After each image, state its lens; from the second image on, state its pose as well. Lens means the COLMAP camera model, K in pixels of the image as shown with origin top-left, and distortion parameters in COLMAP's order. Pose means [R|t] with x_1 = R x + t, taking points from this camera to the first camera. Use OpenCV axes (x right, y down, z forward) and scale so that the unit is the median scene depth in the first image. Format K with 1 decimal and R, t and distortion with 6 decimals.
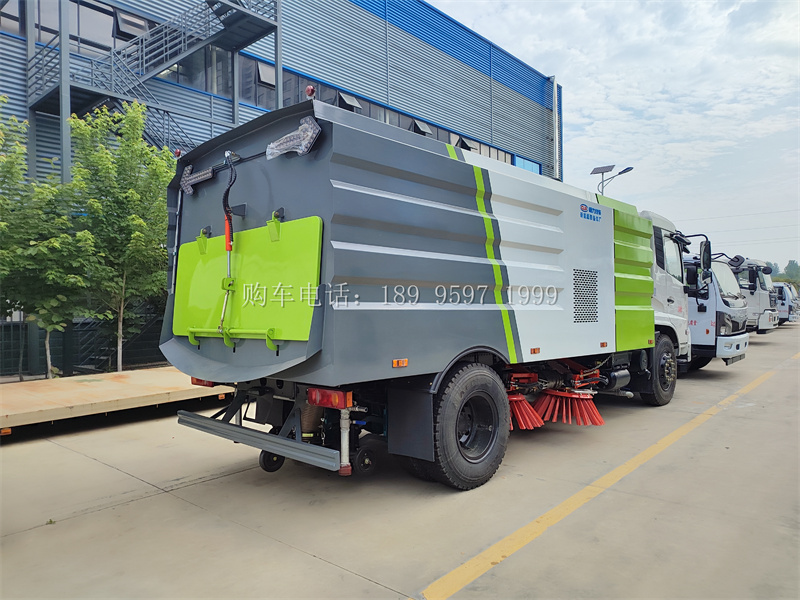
lens RADIAL K [[549.5, 0, 400.0], [0, 549.5, 300.0], [0, 0, 1]] dist [0.005528, -0.003886]
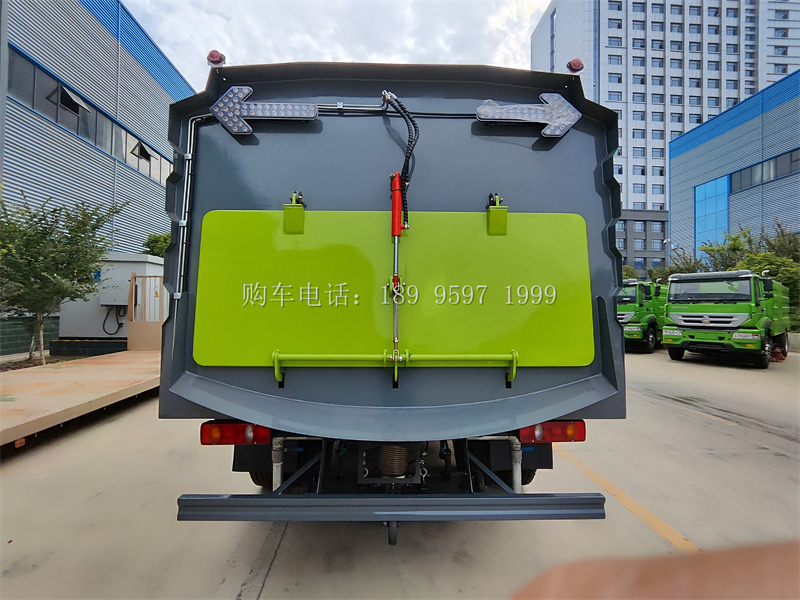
lens RADIAL K [[356.4, 0, 395.1], [0, 356.4, 298.2], [0, 0, 1]] dist [0.000059, 0.004884]
pose [[0.704409, 0.048991, 0.708102, -0.577996], [-0.031456, 0.998790, -0.037811, 0.002223], [-0.709097, 0.004360, 0.705097, 0.648998]]
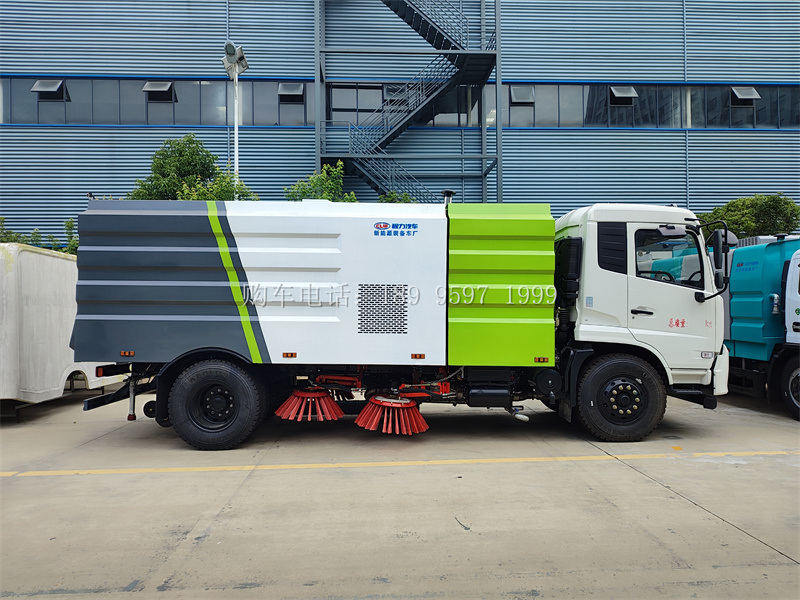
lens RADIAL K [[549.5, 0, 400.0], [0, 549.5, 300.0], [0, 0, 1]] dist [0.005528, -0.003886]
pose [[0.713023, -0.007862, -0.701097, 1.258896], [0.003694, 0.999965, -0.007457, -0.018615], [0.701131, 0.002727, 0.713027, 0.307871]]
